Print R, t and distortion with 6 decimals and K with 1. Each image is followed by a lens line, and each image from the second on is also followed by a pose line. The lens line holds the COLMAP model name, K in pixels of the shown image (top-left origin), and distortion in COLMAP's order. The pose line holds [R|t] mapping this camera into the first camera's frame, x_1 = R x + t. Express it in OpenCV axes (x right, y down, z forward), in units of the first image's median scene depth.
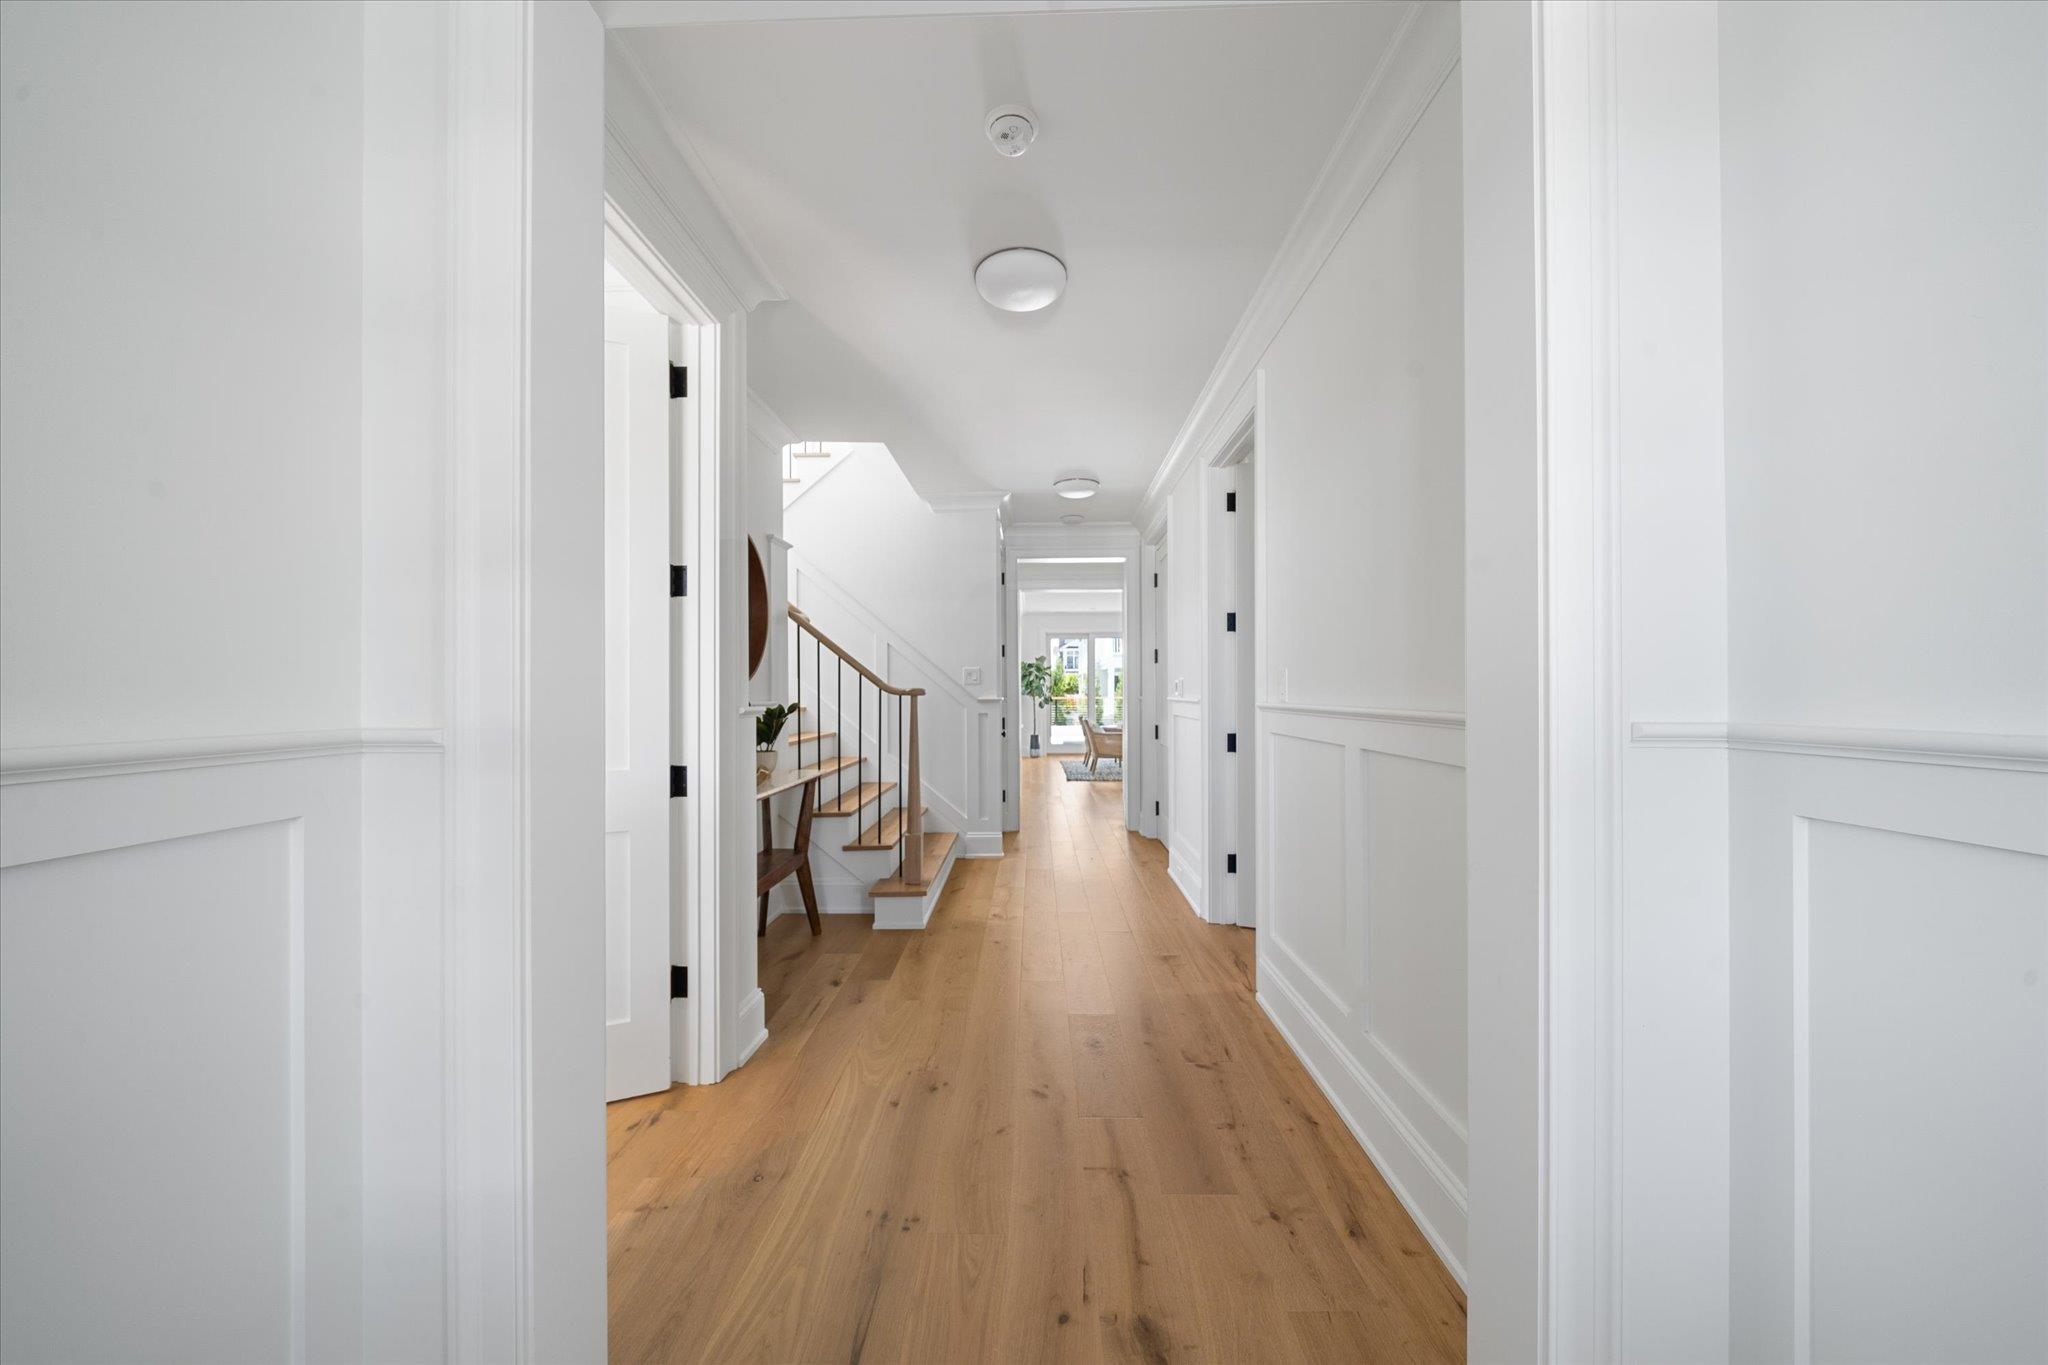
lens RADIAL K [[701.3, 0, 1025.7], [0, 701.3, 686.4], [0, 0, 1]] dist [-0.001936, -0.000149]
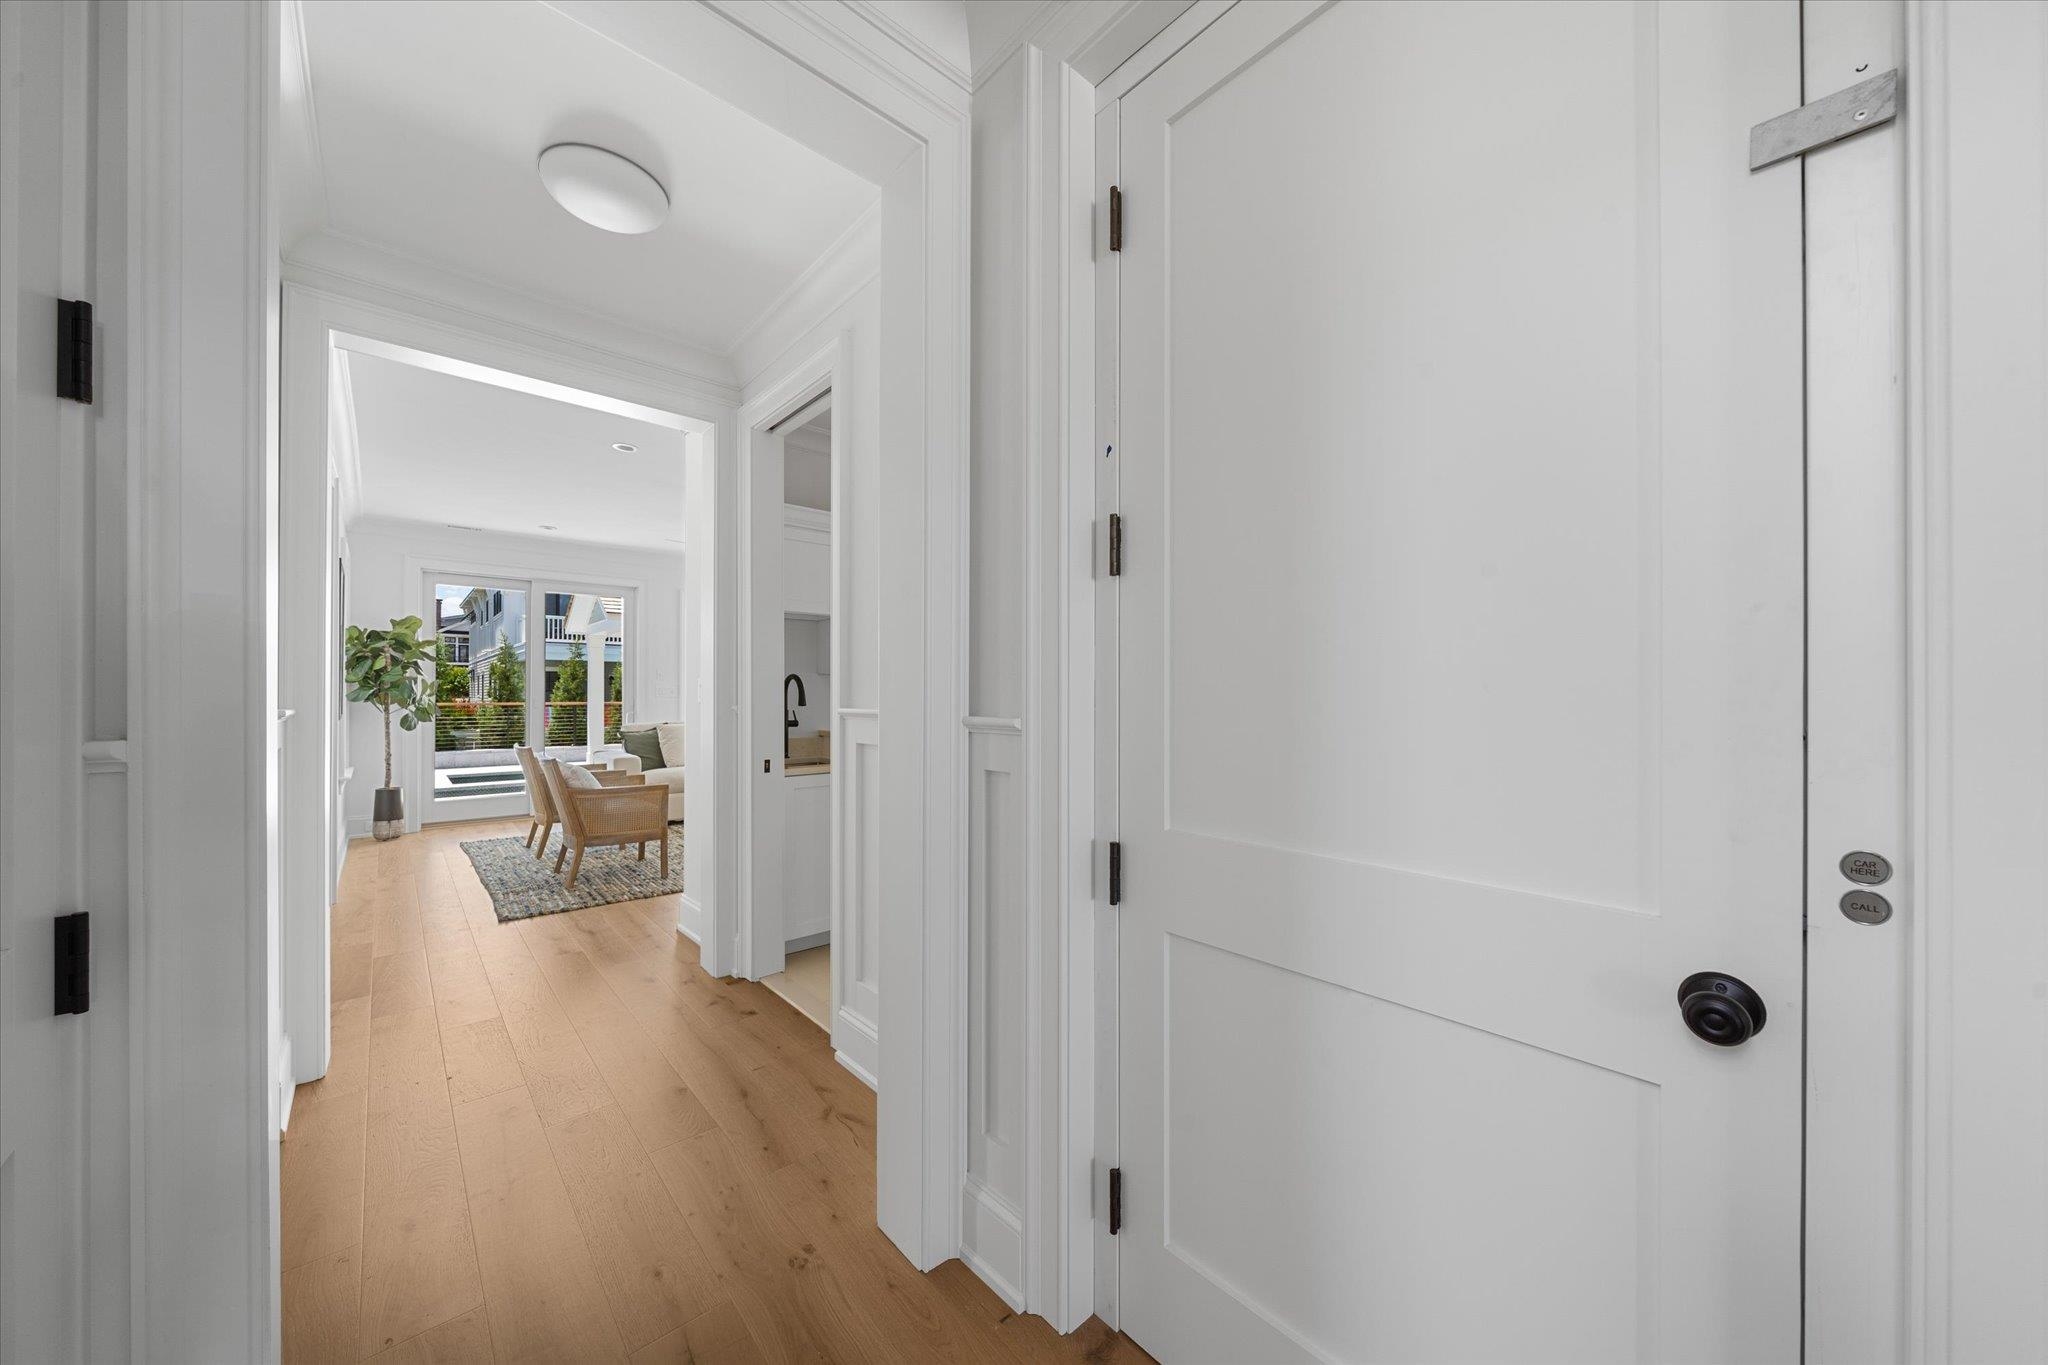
lens RADIAL K [[701.3, 0, 1025.7], [0, 701.3, 686.4], [0, 0, 1]] dist [-0.001936, -0.000149]
pose [[0.730433, 0.004194, 0.682972, 0.004459], [-0.002360, 0.999991, -0.003616, 0.003359], [-0.682980, 0.001030, 0.730436, 0.387410]]
